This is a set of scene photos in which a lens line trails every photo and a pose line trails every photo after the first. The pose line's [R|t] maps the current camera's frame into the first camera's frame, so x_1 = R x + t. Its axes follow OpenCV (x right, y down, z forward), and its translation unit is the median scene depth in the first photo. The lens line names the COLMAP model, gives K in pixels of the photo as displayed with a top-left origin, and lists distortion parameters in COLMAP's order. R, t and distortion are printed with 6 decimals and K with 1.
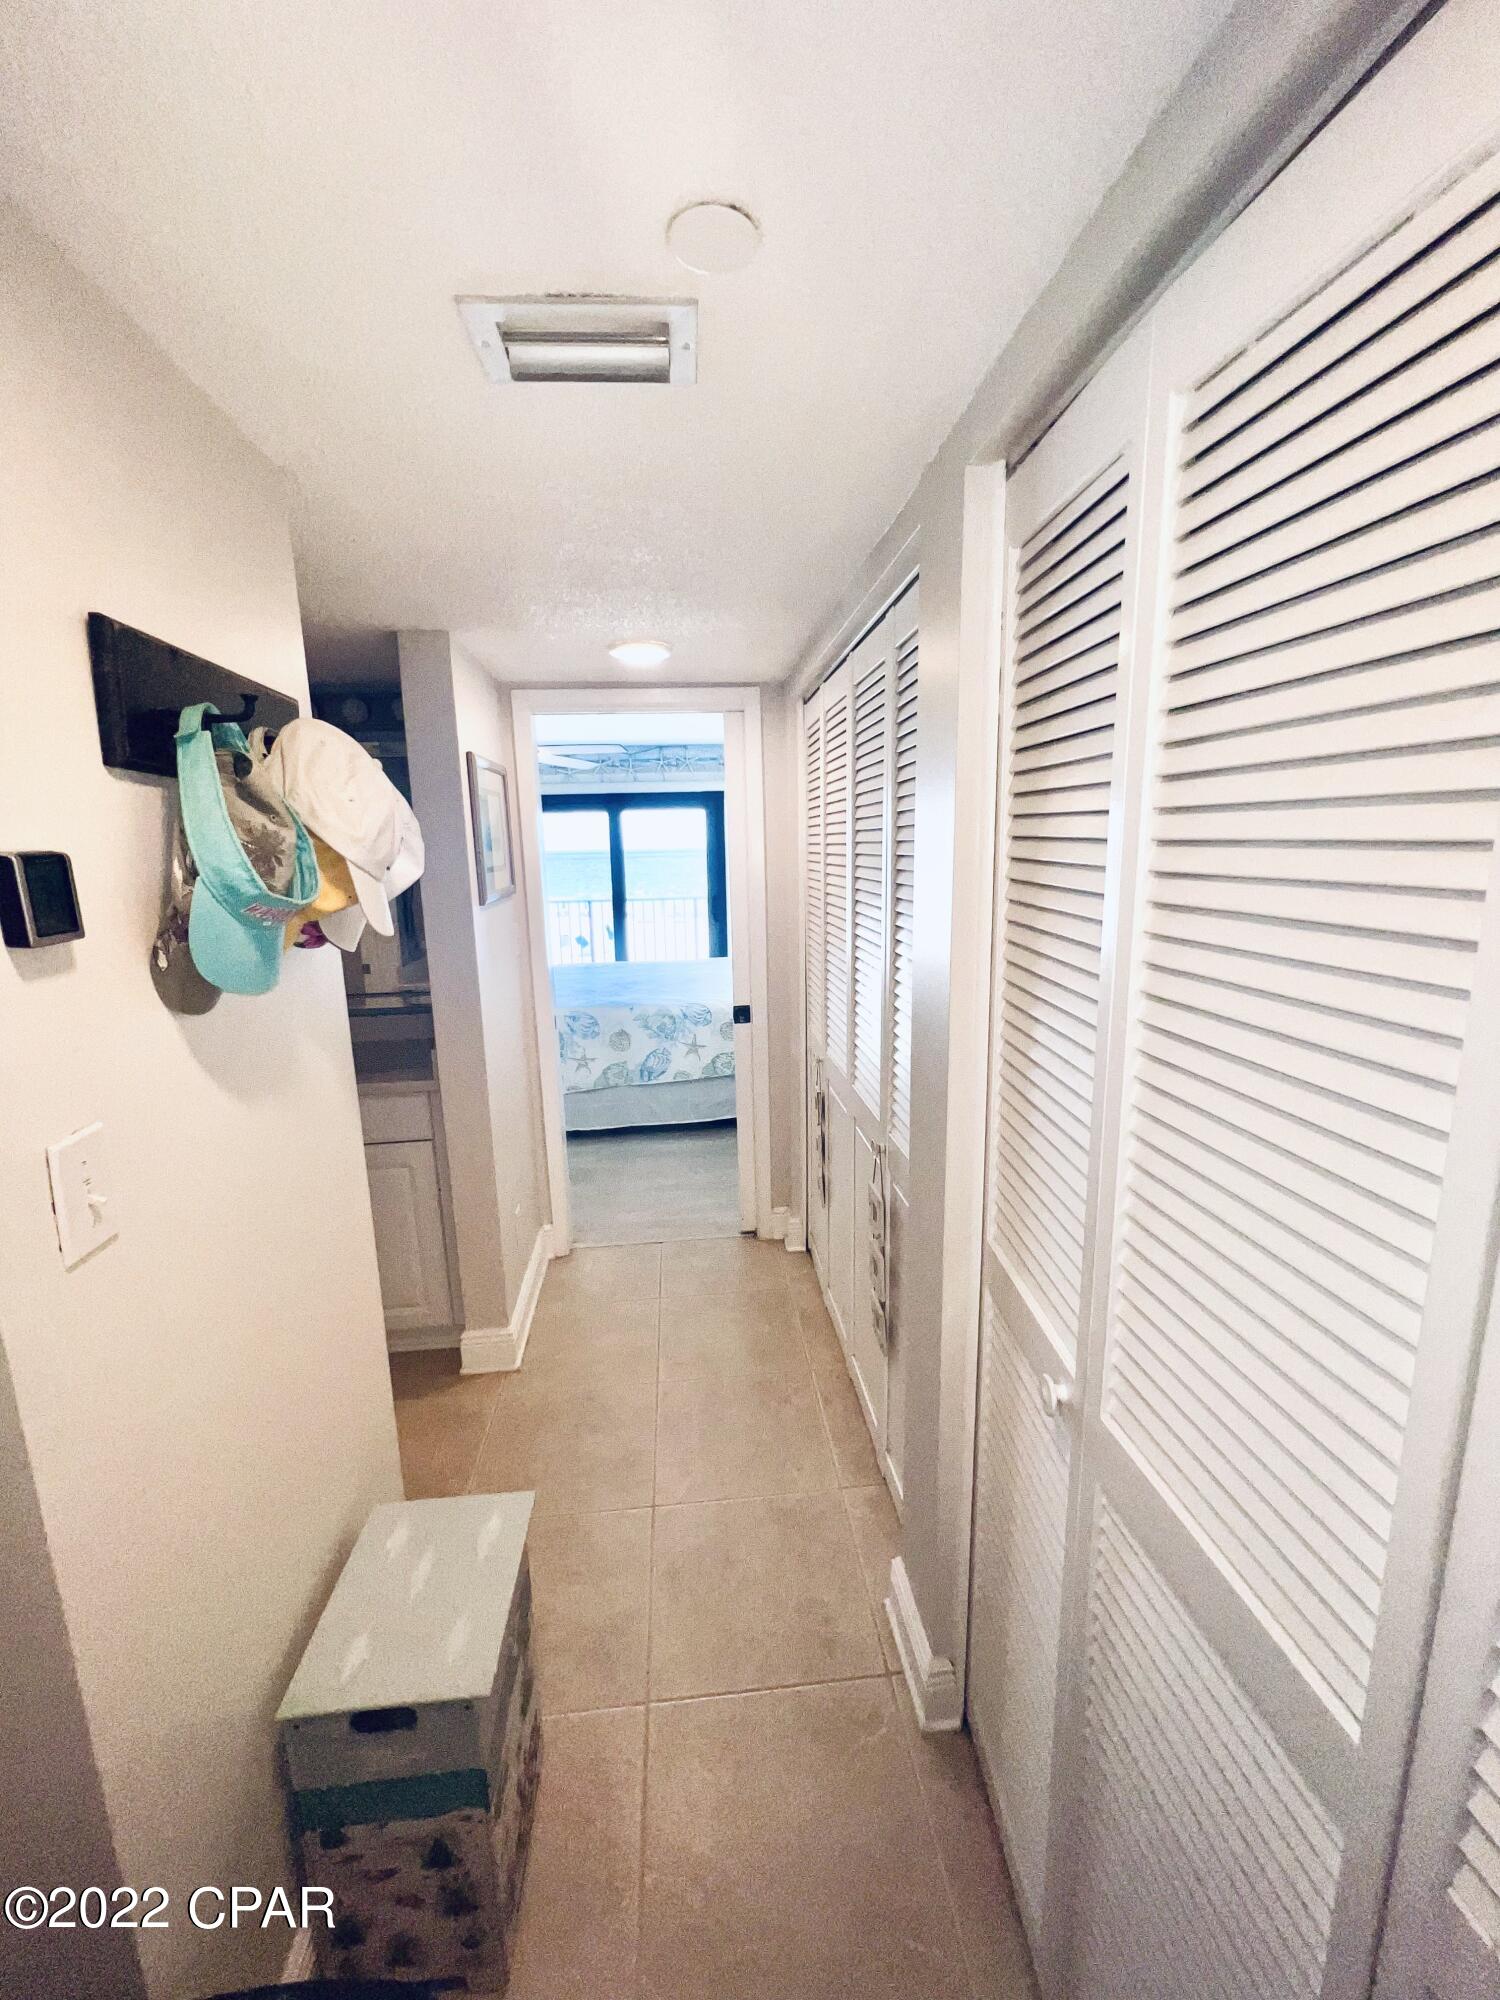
lens RADIAL K [[808.1, 0, 748.2], [0, 808.1, 997.9], [0, 0, 1]] dist [-0.001036, 0.000336]
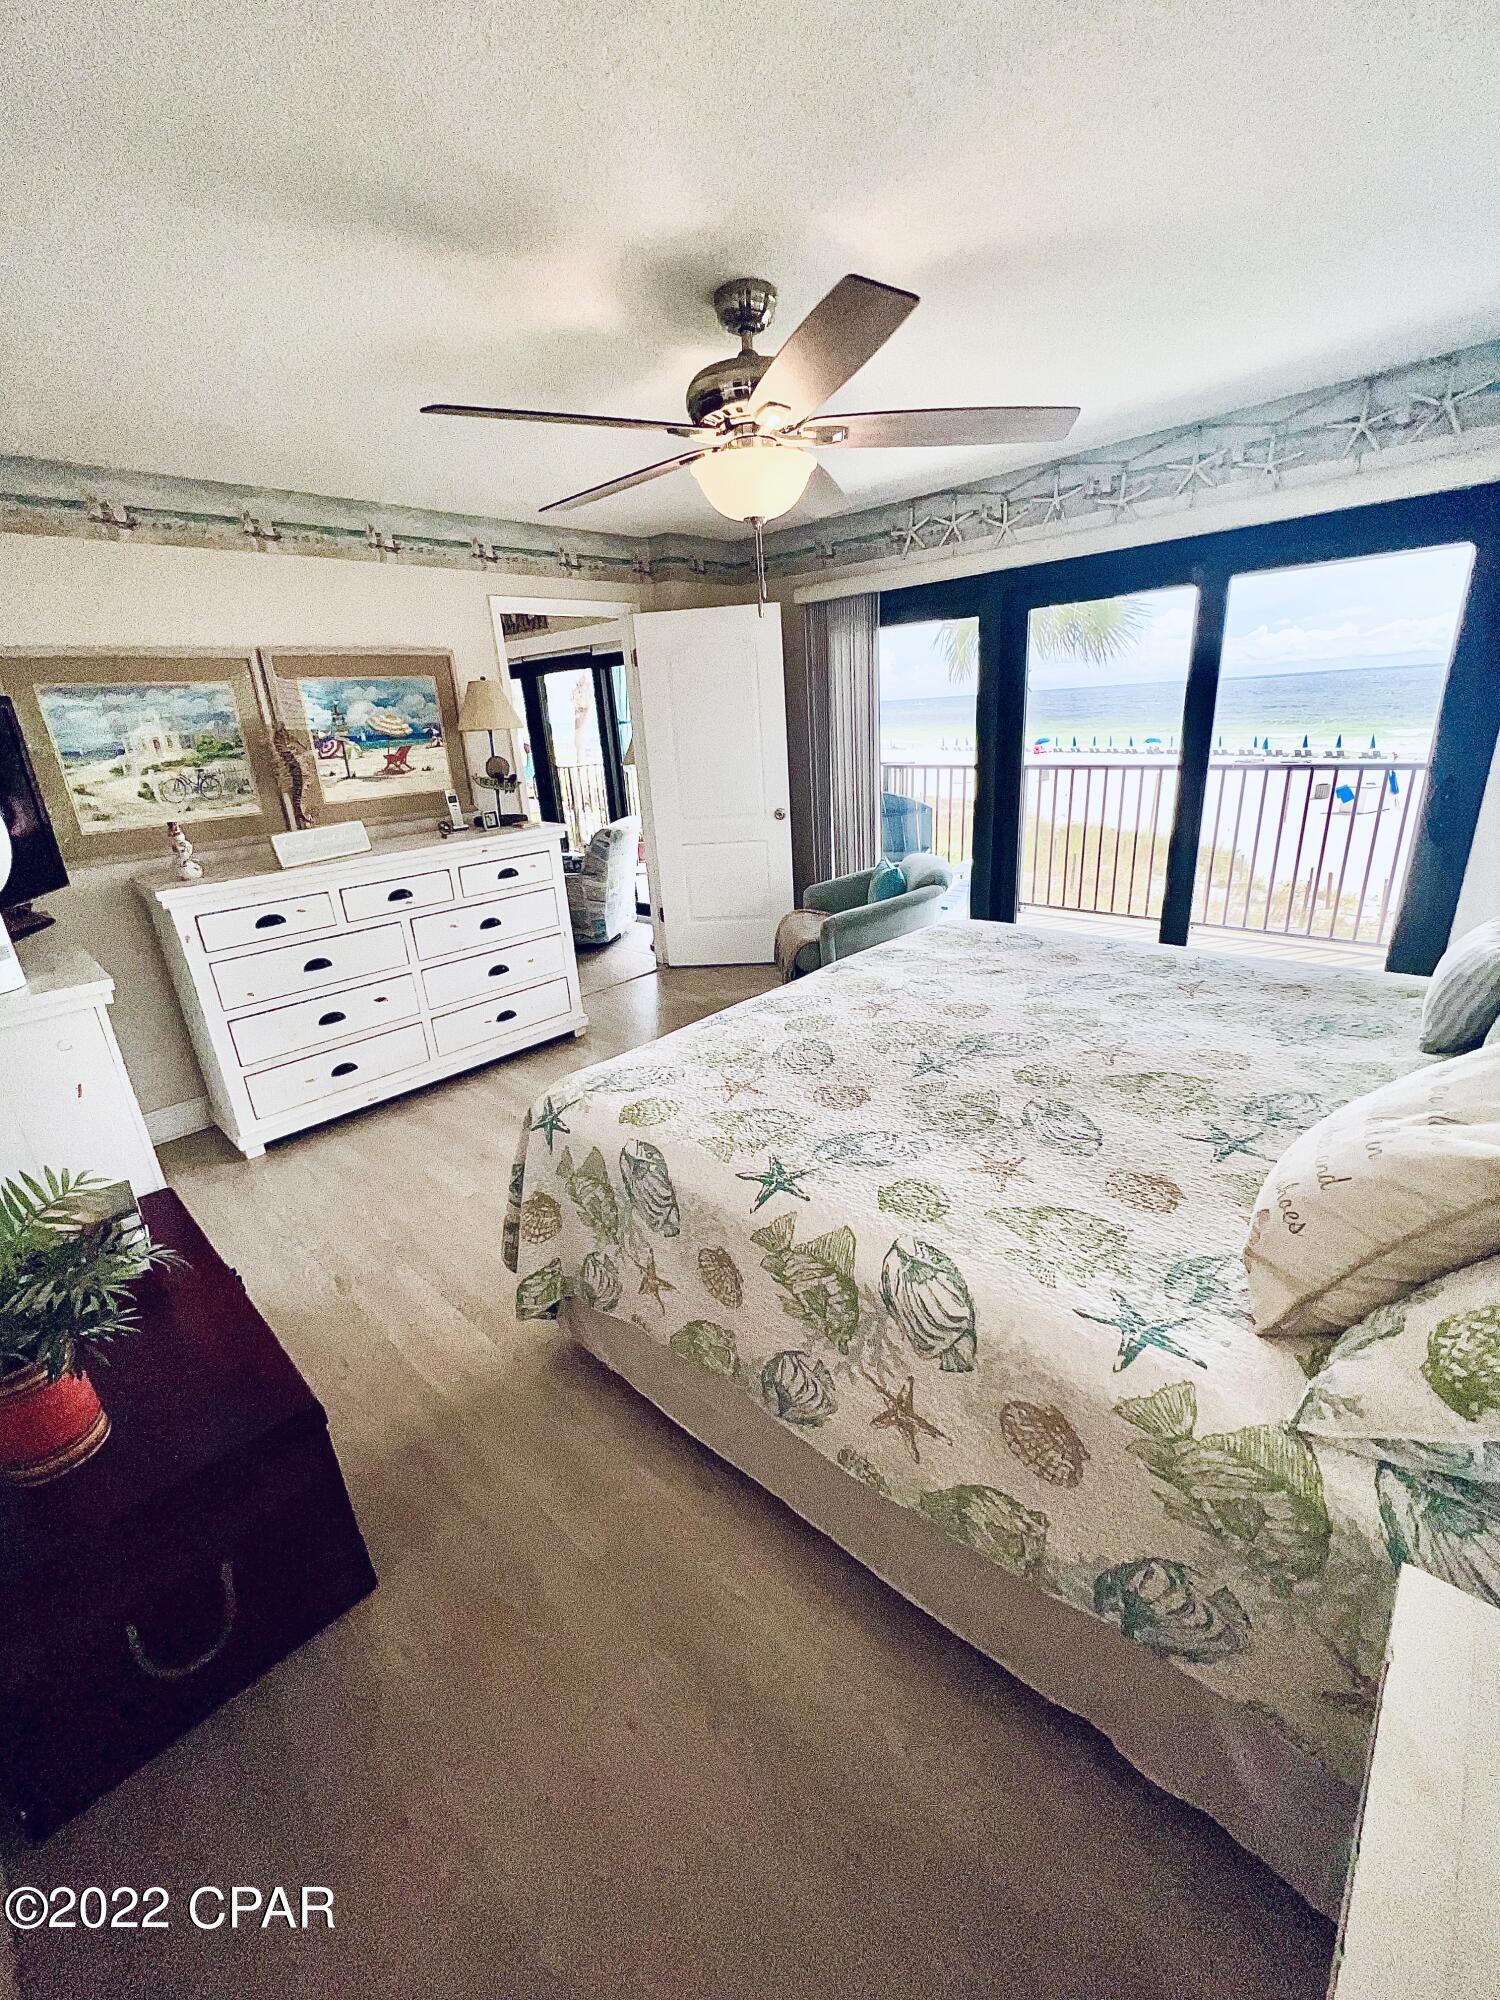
lens RADIAL K [[808.1, 0, 749.5], [0, 808.1, 1006.0], [0, 0, 1]] dist [-0.001036, 0.000336]
pose [[0.664271, 0.238712, -0.708351, 0.061677], [-0.094154, 0.966810, 0.237517, -0.136480], [0.741539, -0.091081, 0.664699, 0.786108]]
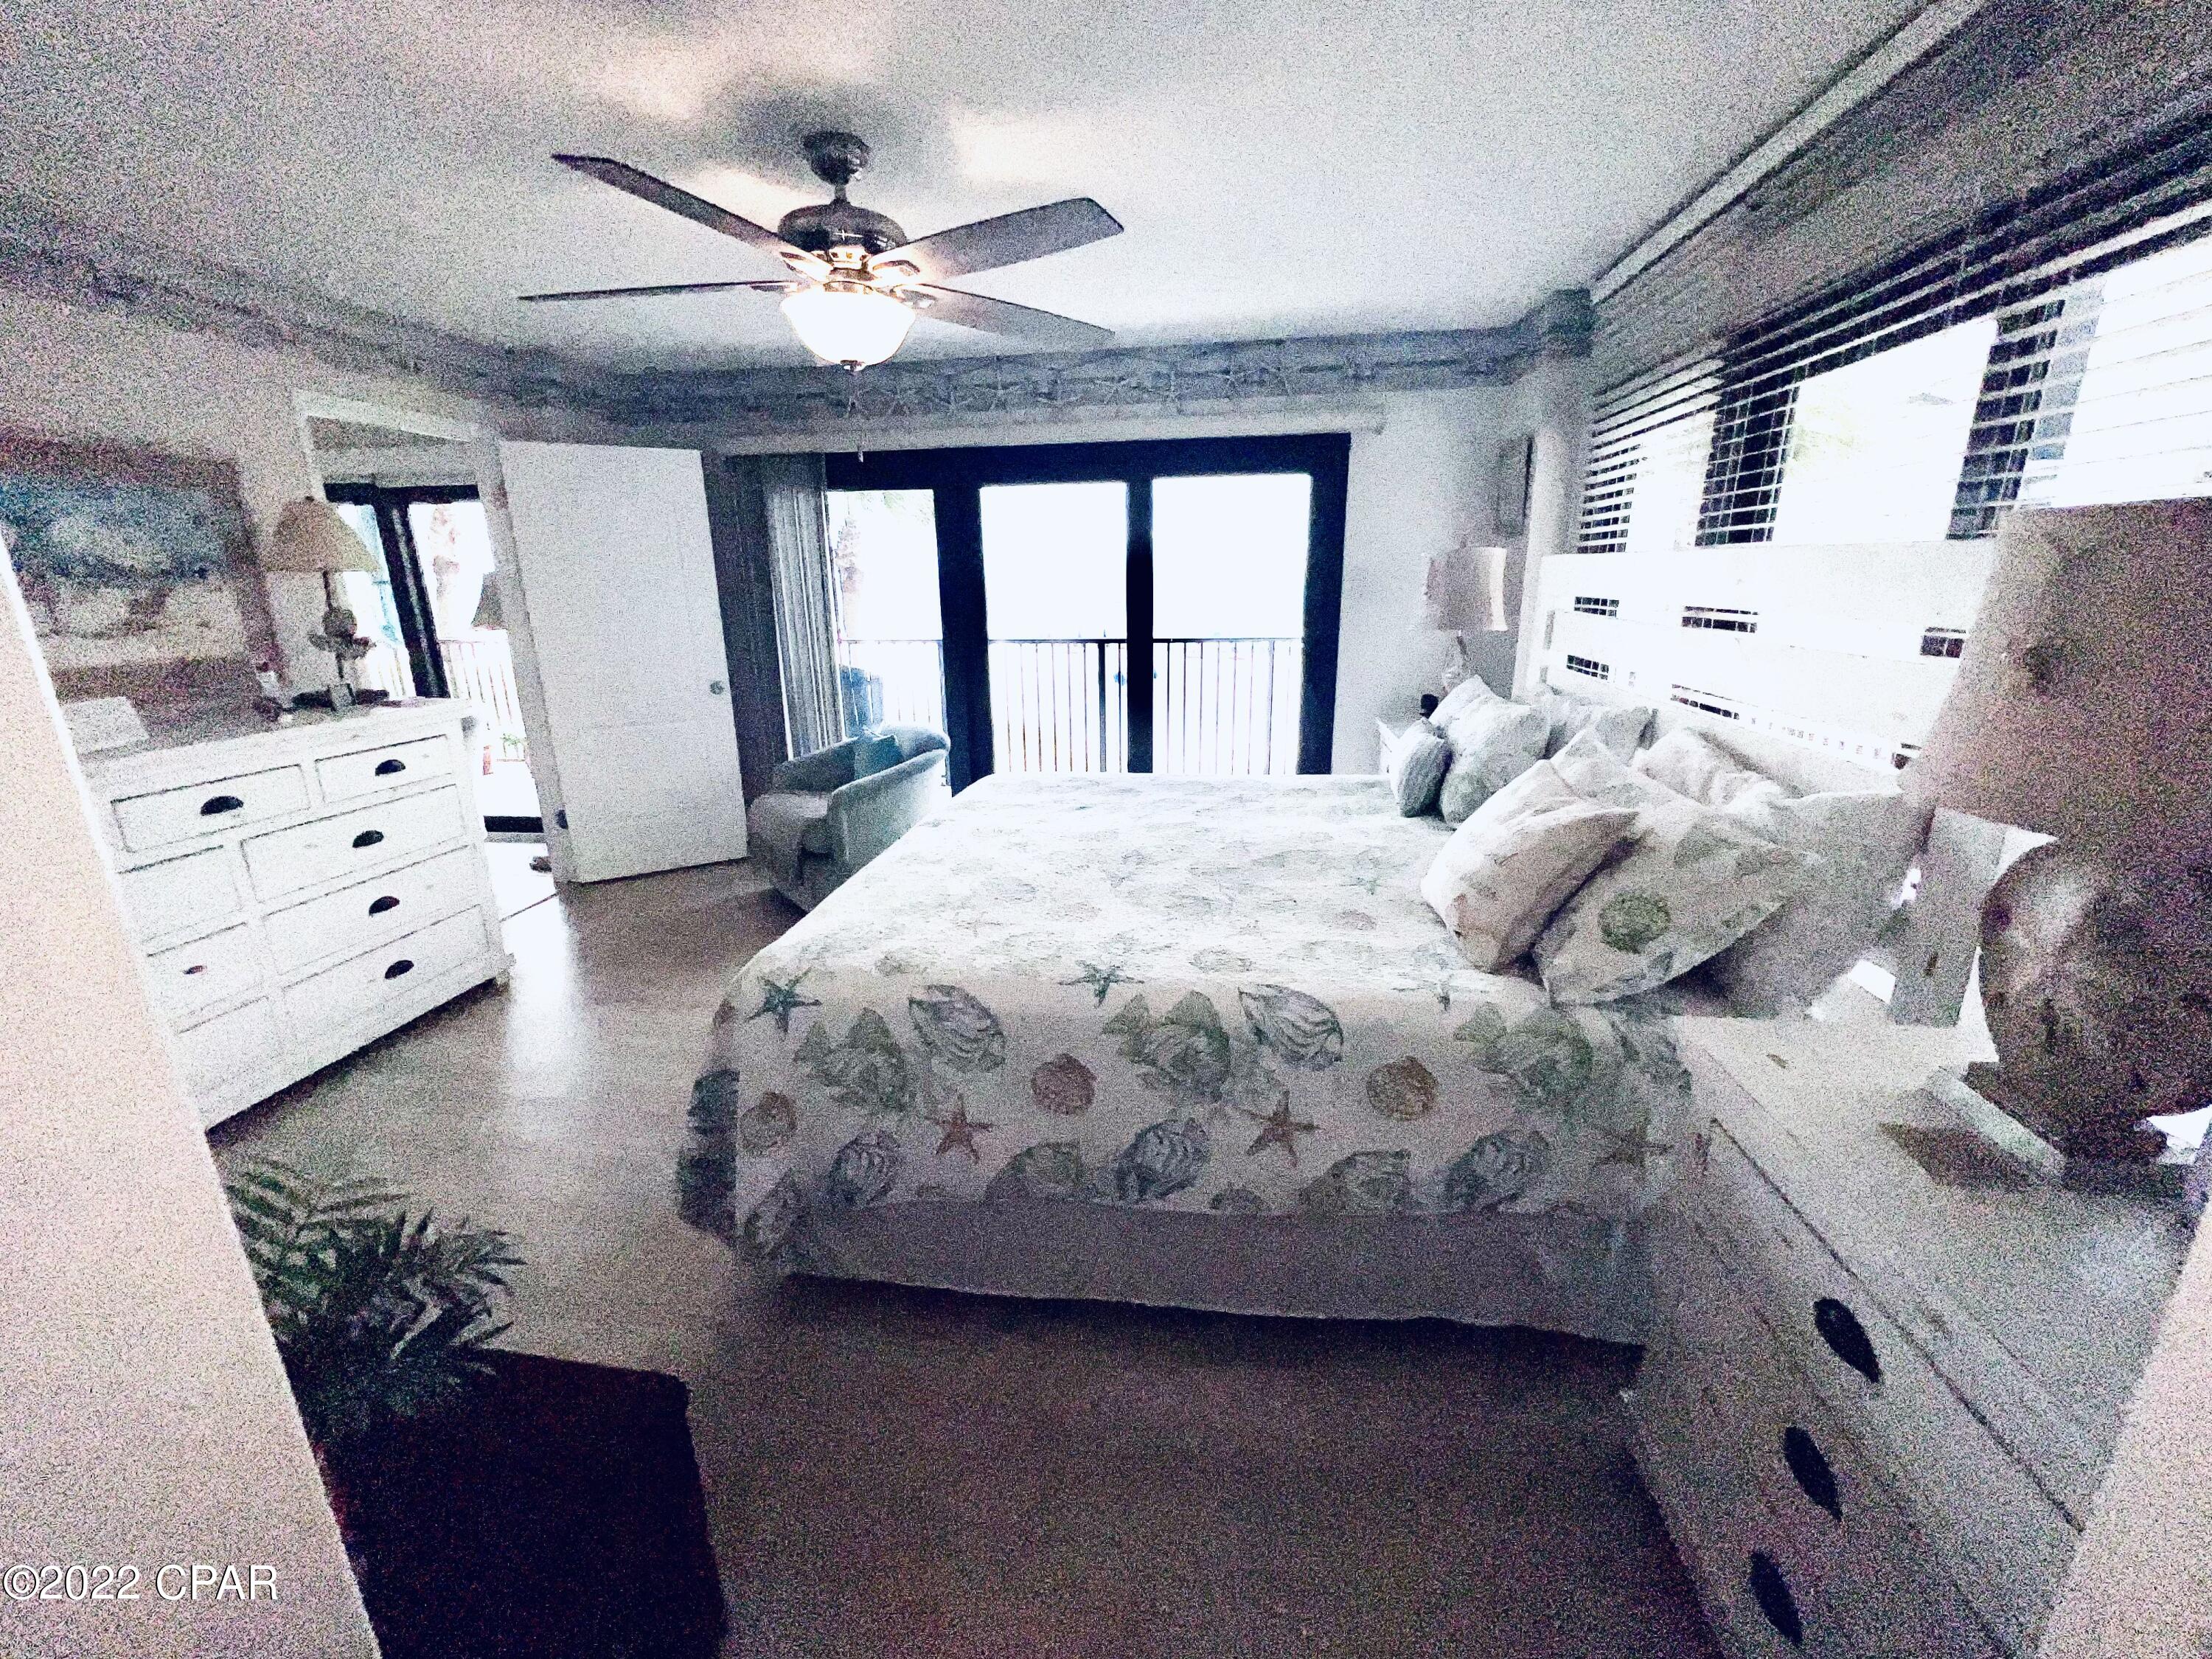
lens RADIAL K [[893.7, 0, 1108.5], [0, 893.7, 838.0], [0, 0, 1]] dist [-0.001036, 0.000336]
pose [[0.974383, 0.071046, -0.213377, -0.065622], [-0.049346, 0.993209, 0.105360, -0.091172], [0.219413, -0.092132, 0.971272, 0.639957]]
